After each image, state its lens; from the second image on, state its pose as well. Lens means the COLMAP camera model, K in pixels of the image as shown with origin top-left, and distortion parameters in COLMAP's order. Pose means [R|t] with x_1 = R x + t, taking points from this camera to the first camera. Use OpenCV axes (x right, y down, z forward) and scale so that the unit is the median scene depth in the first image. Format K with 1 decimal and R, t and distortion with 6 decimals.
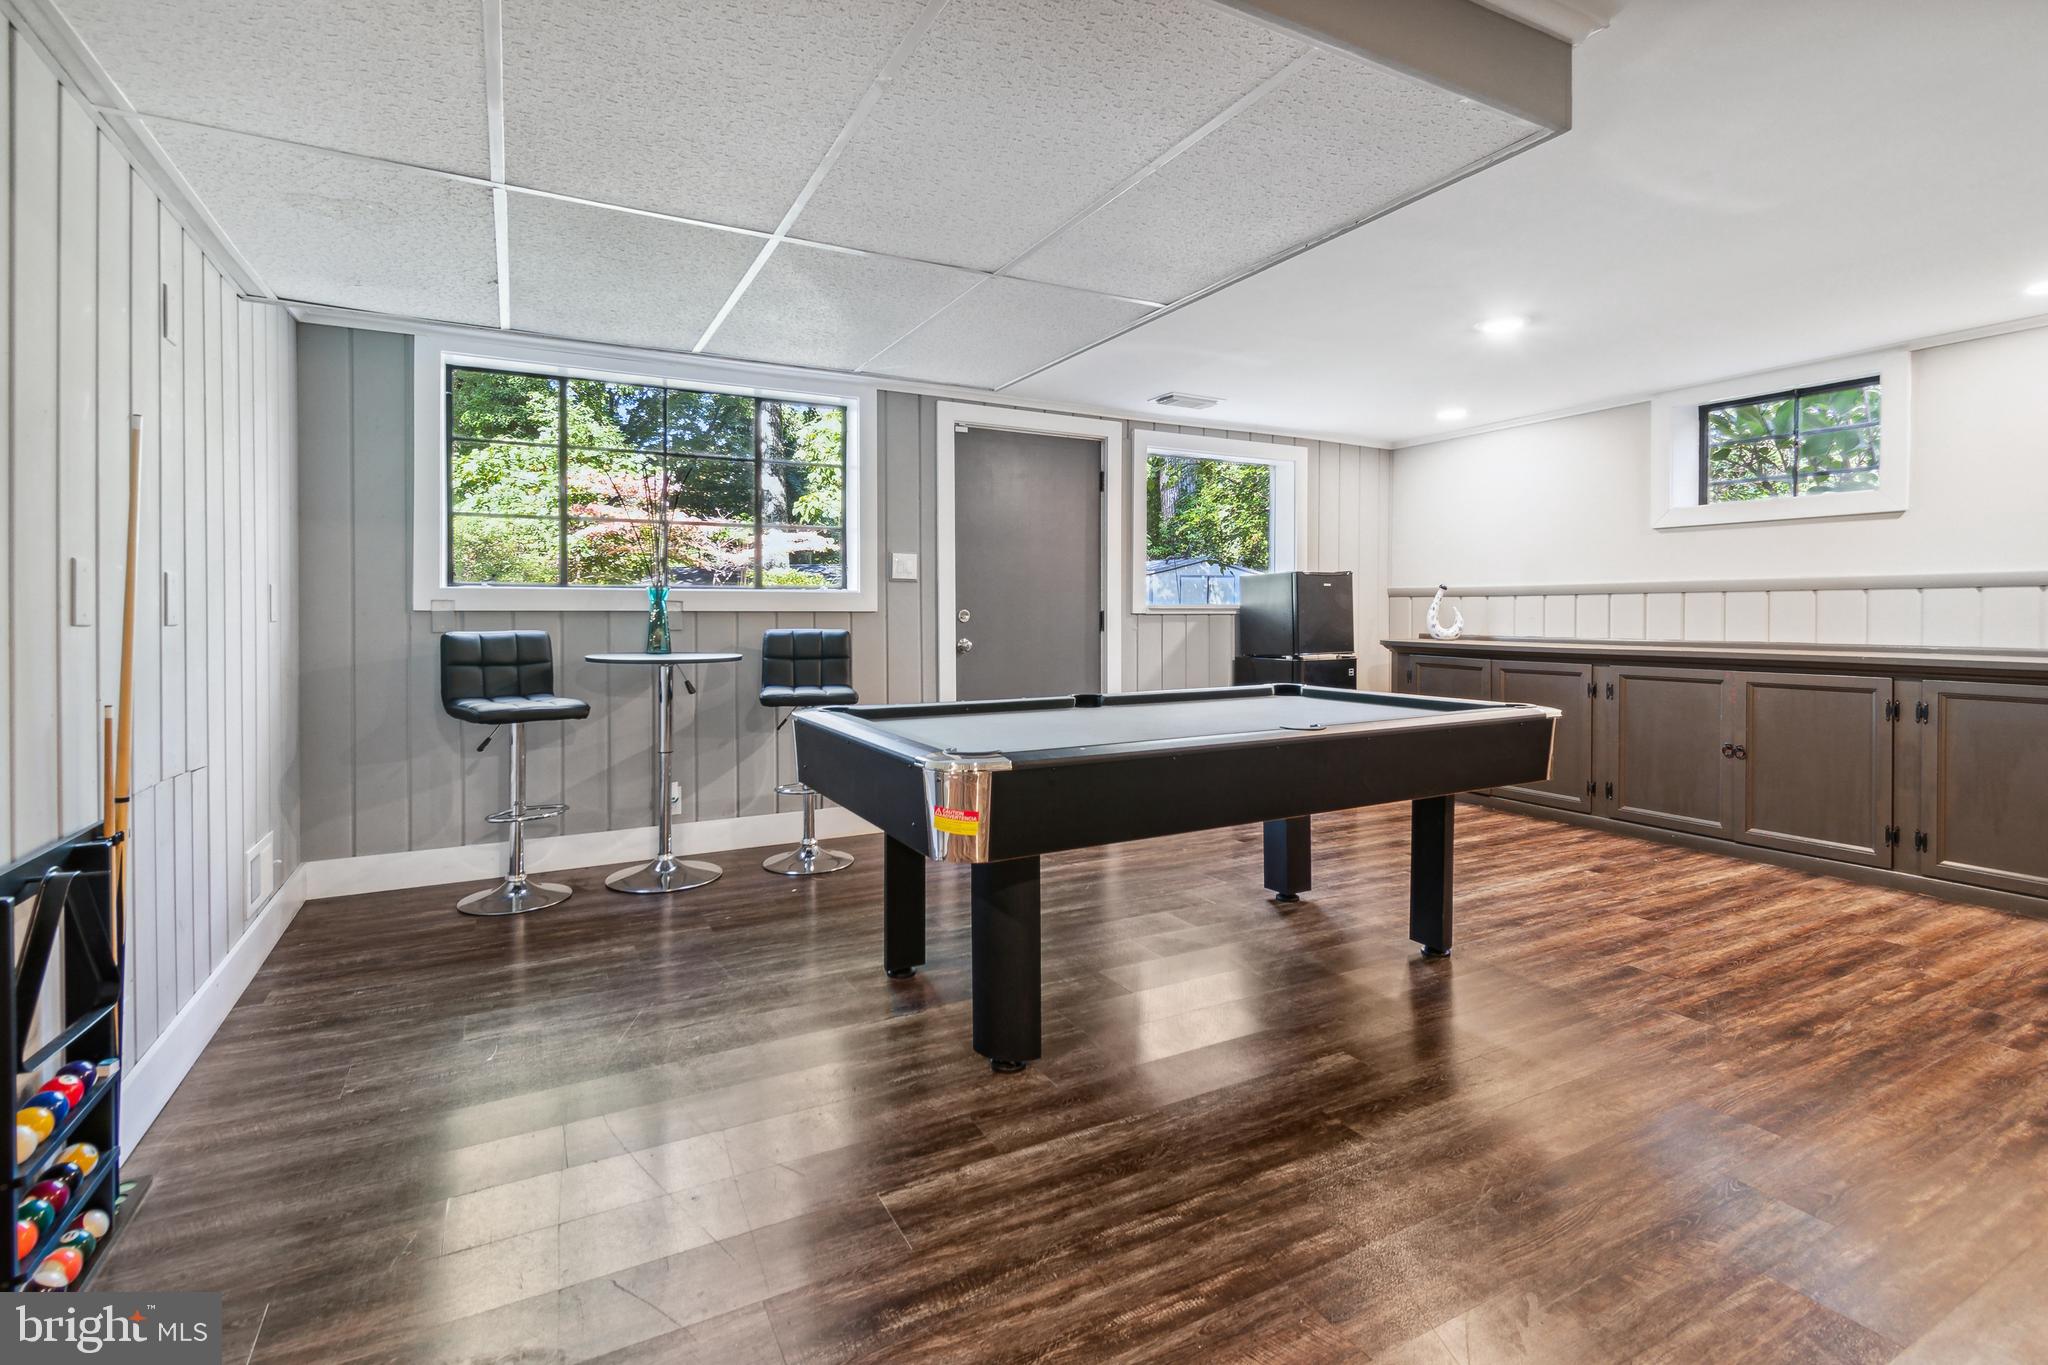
lens RADIAL K [[936.7, 0, 1023.3], [0, 936.7, 622.2], [0, 0, 1]] dist [-0.000286, -0.000113]
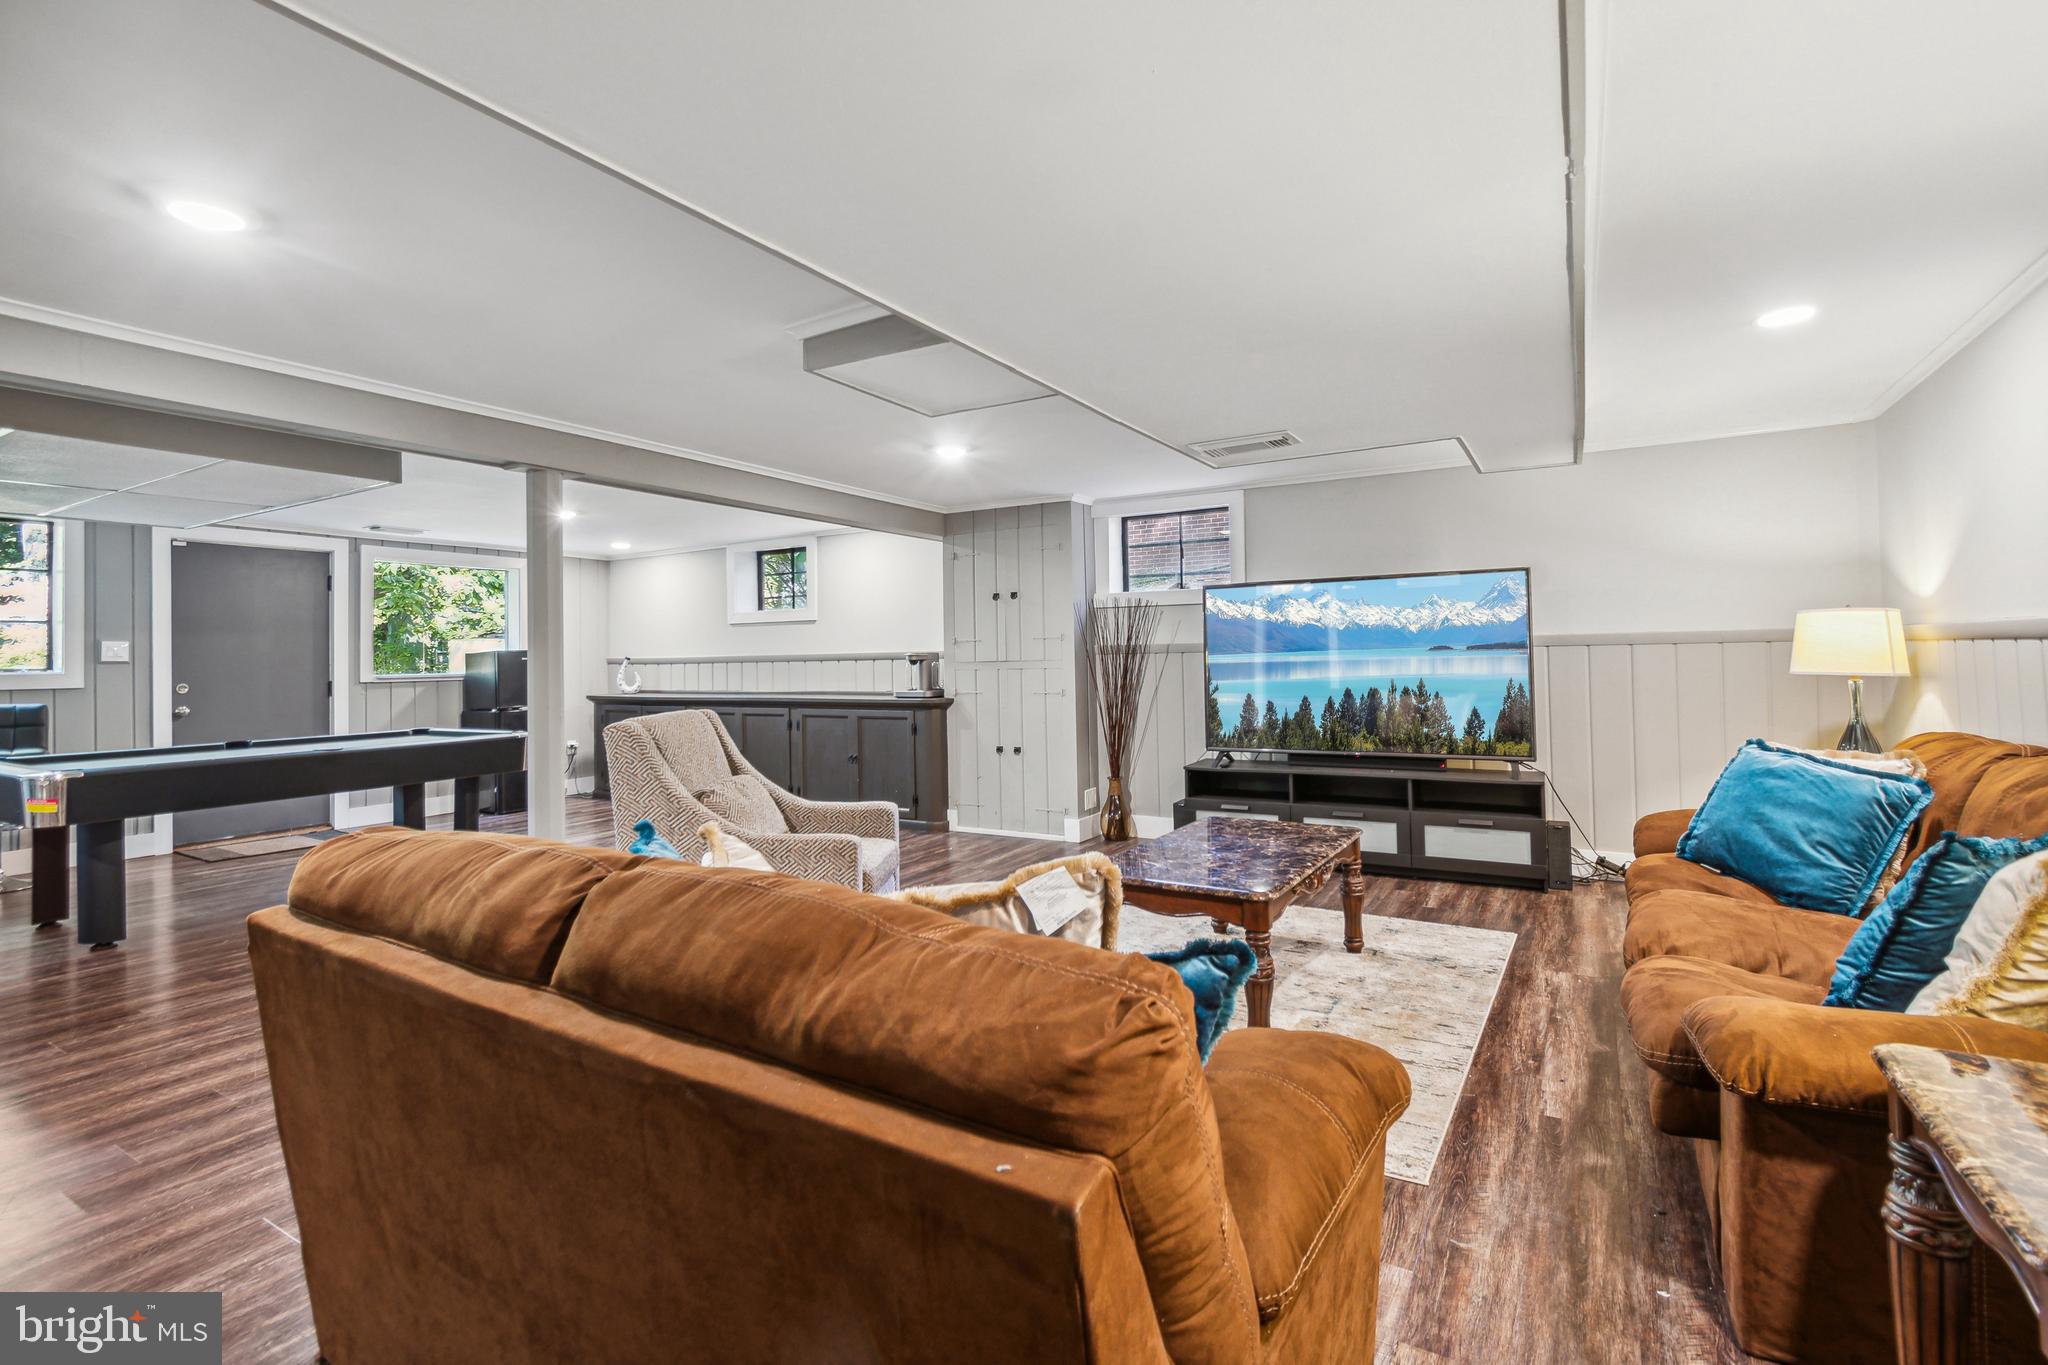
lens RADIAL K [[919.2, 0, 1027.7], [0, 919.2, 650.9], [0, 0, 1]] dist [-0.000911, -0.001264]
pose [[0.857296, -0.009388, 0.514739, 0.283908], [0.021526, 0.999613, -0.017621, -0.011455], [-0.514374, 0.026187, 0.857166, -0.676316]]
